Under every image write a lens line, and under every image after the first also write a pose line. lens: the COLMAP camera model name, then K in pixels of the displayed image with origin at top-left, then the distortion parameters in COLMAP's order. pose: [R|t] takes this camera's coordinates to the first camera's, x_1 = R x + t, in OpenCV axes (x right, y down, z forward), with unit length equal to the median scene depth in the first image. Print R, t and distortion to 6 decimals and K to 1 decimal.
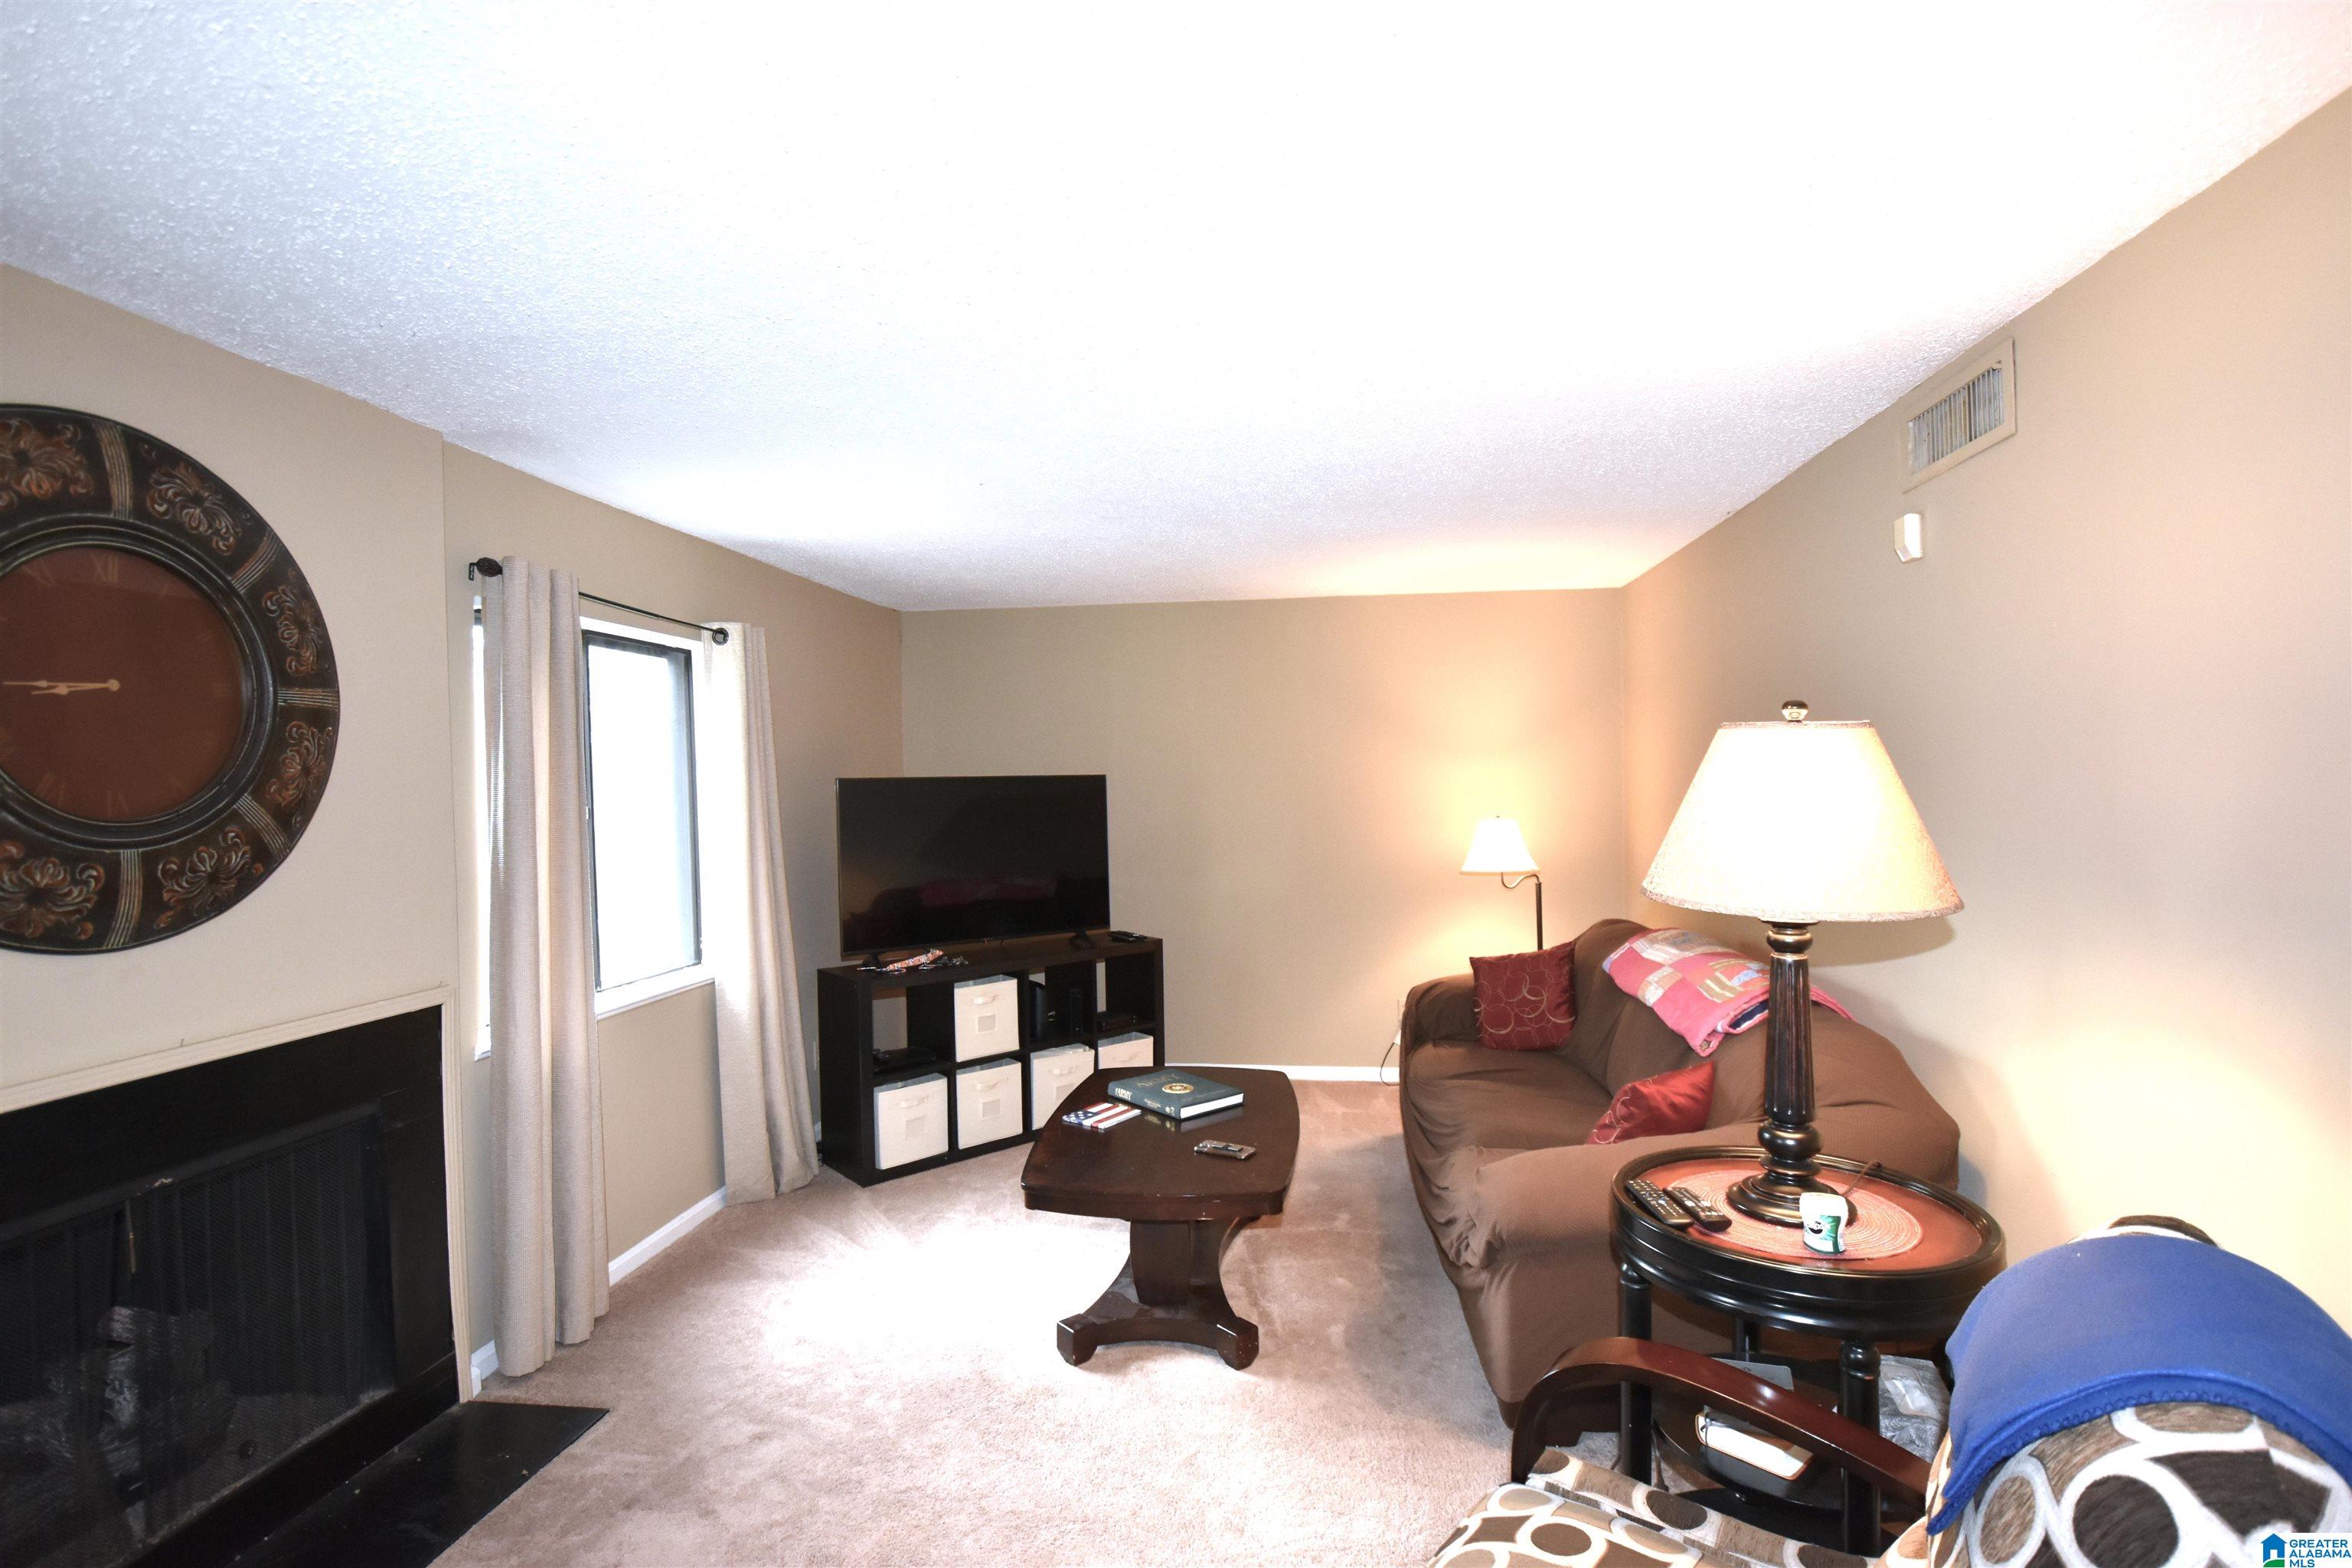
lens RADIAL K [[1088.7, 0, 1173.3], [0, 1088.7, 801.2], [0, 0, 1]] dist [0.001102, -0.010897]
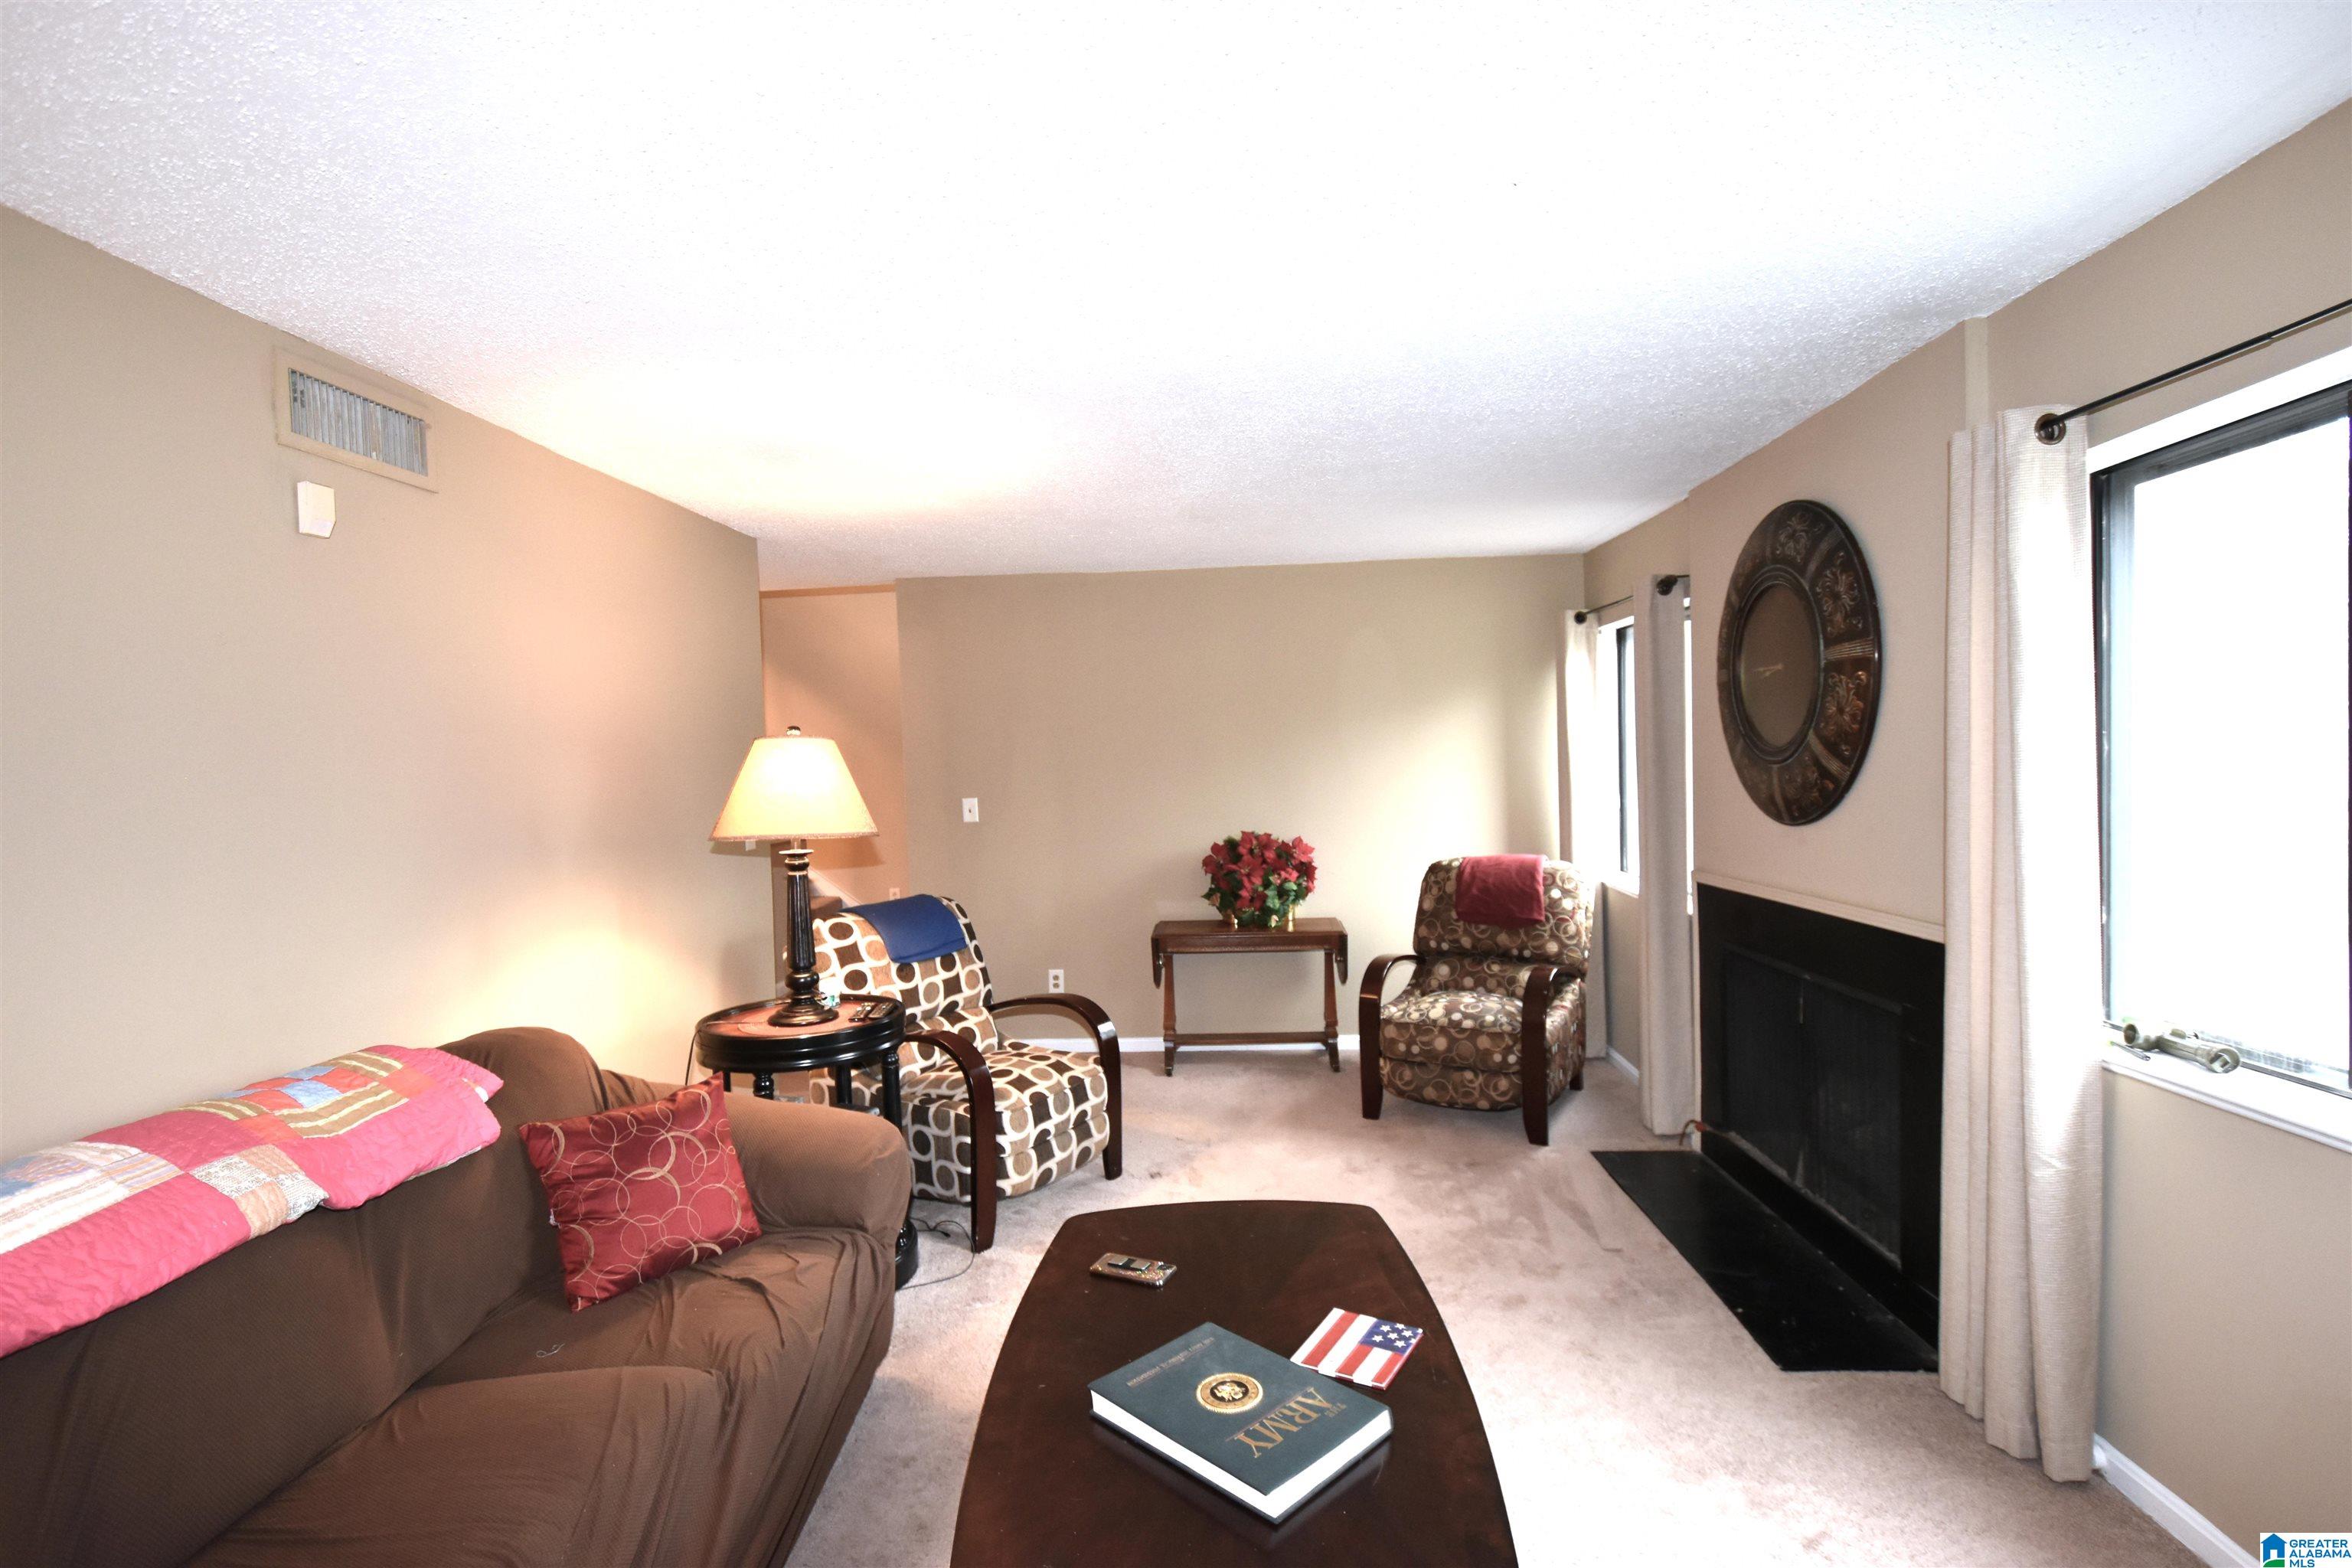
lens RADIAL K [[1108.3, 0, 1179.6], [0, 1108.3, 761.2], [0, 0, 1]] dist [0.000223, -0.011657]
pose [[-0.995740, 0.047679, -0.078921, 0.061244], [0.047064, 0.998845, 0.009640, -0.014821], [0.079290, 0.005885, -0.996834, 1.827698]]
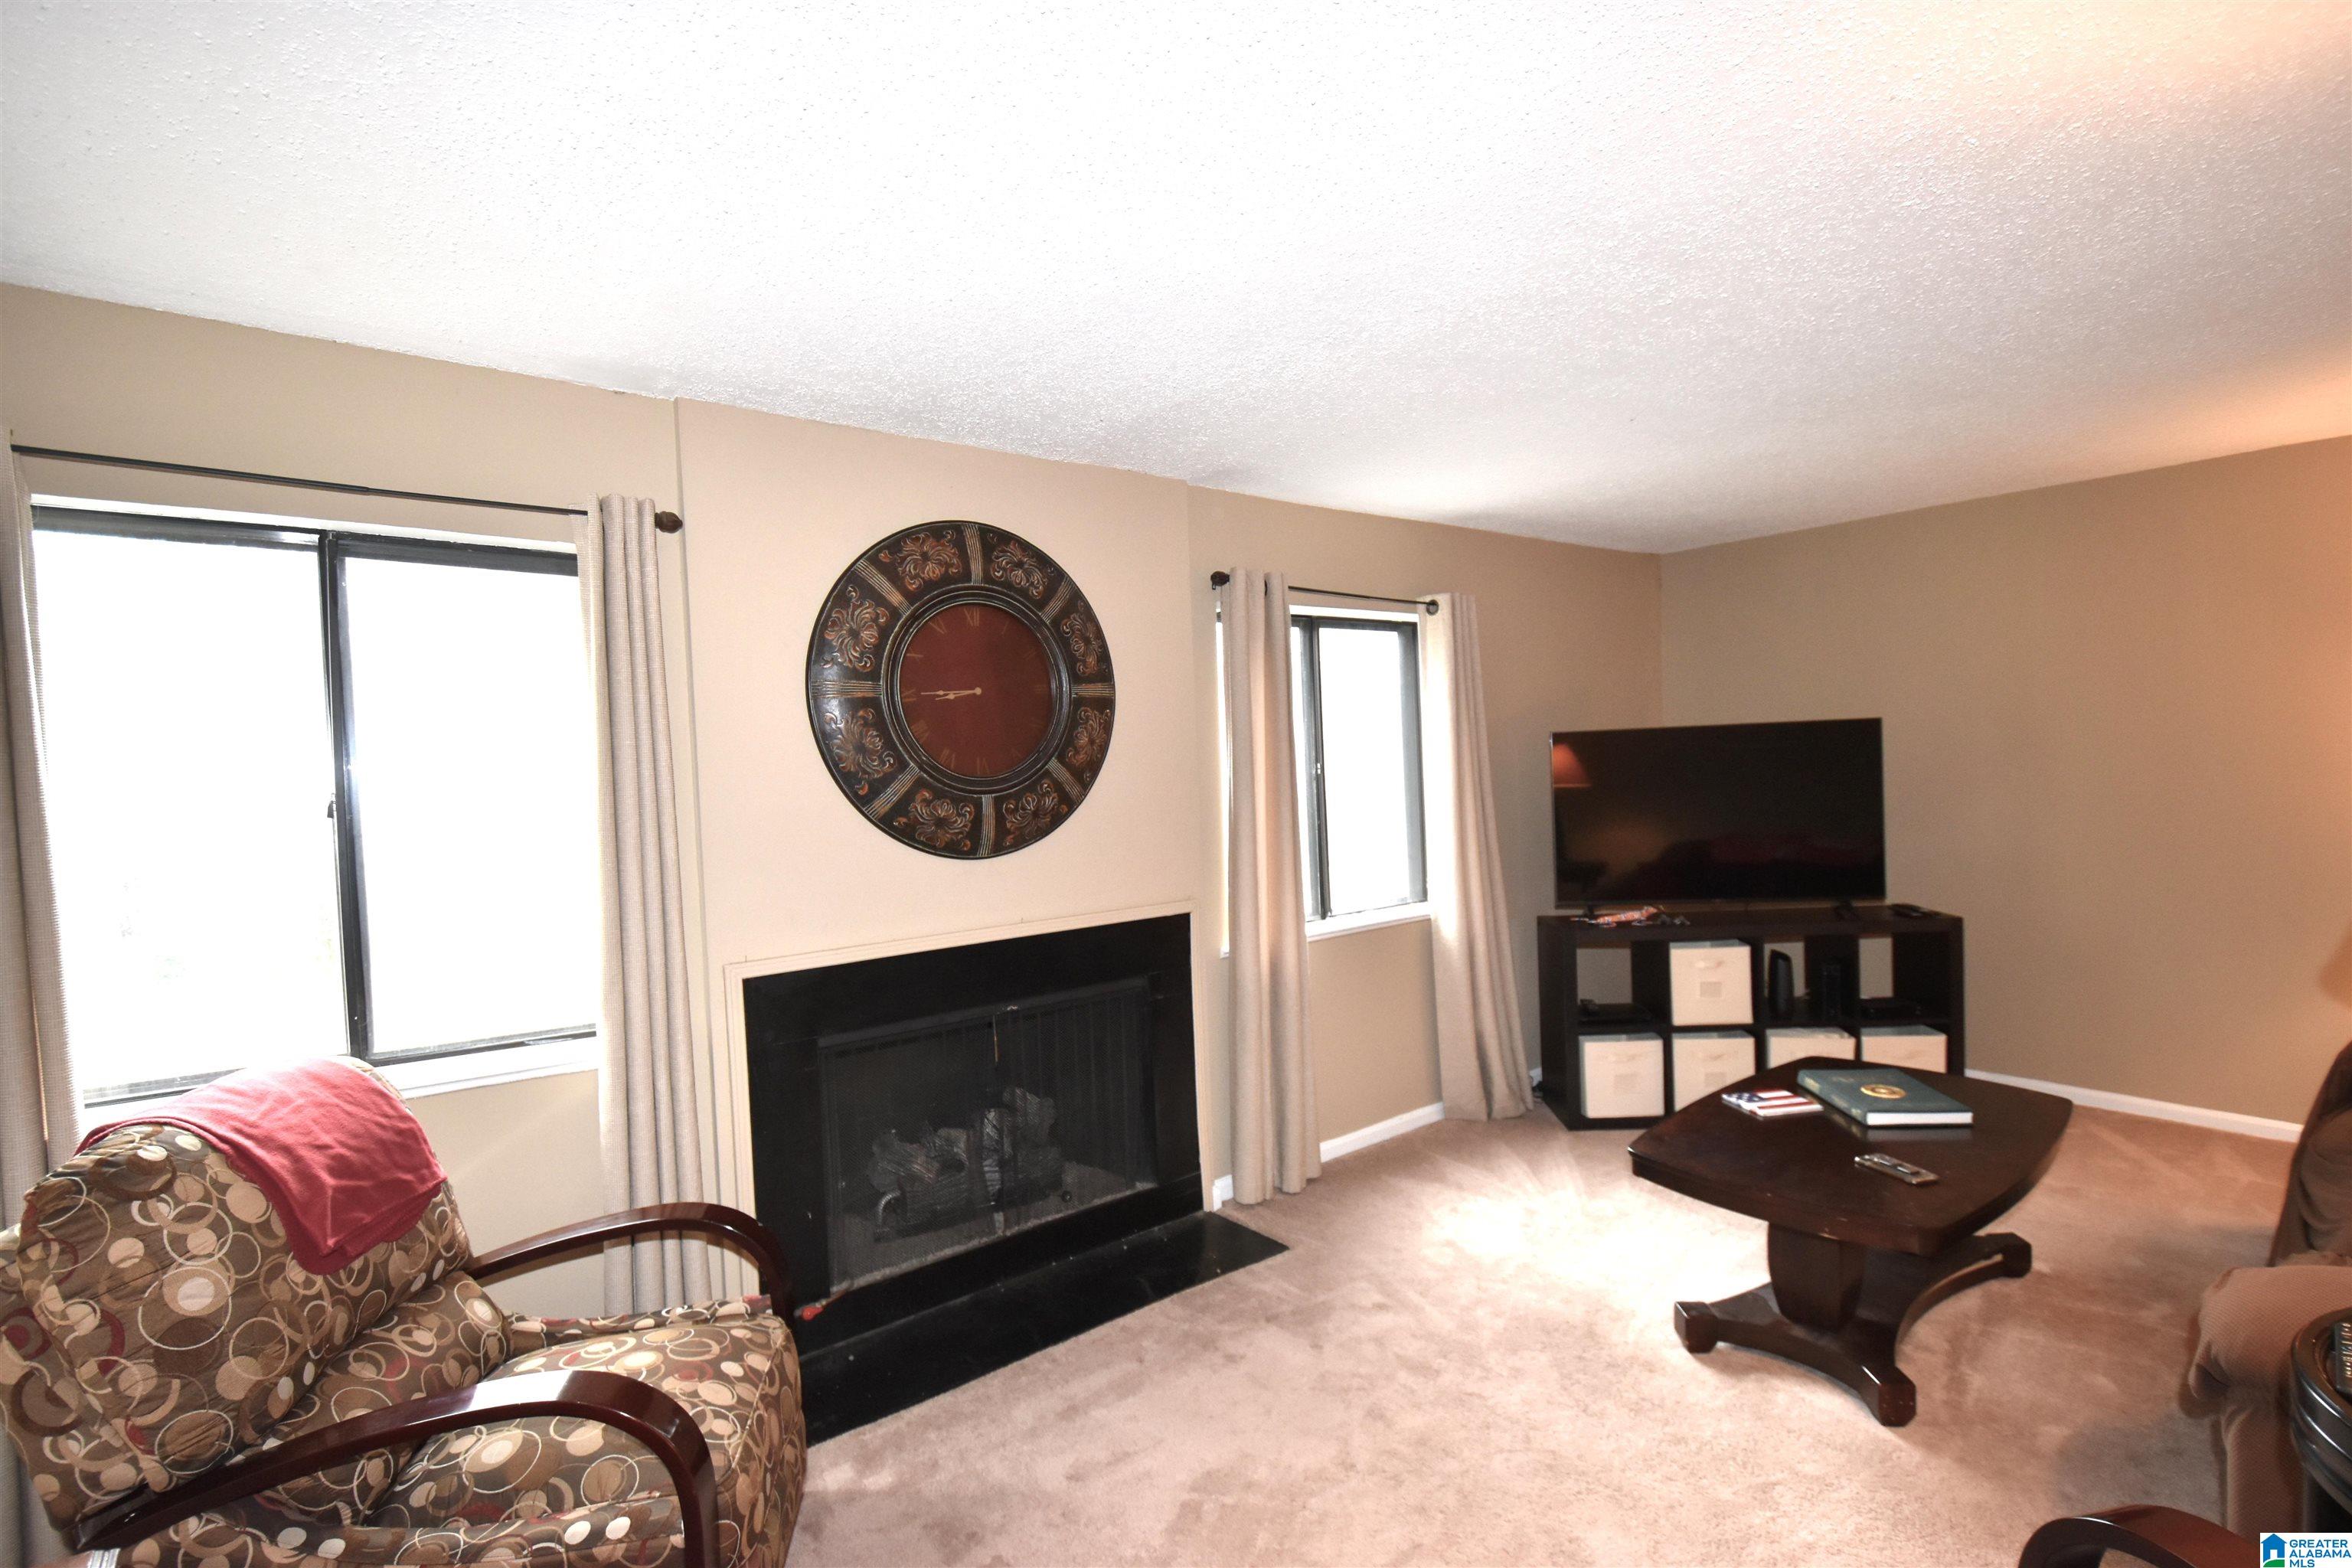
lens RADIAL K [[1082.4, 0, 1200.5], [0, 1082.4, 802.4], [0, 0, 1]] dist [0.000998, -0.010203]
pose [[0.722666, 0.015949, -0.691014, 0.244930], [0.015910, 0.999085, 0.039698, -0.001689], [0.691015, -0.039683, 0.721751, 0.049653]]
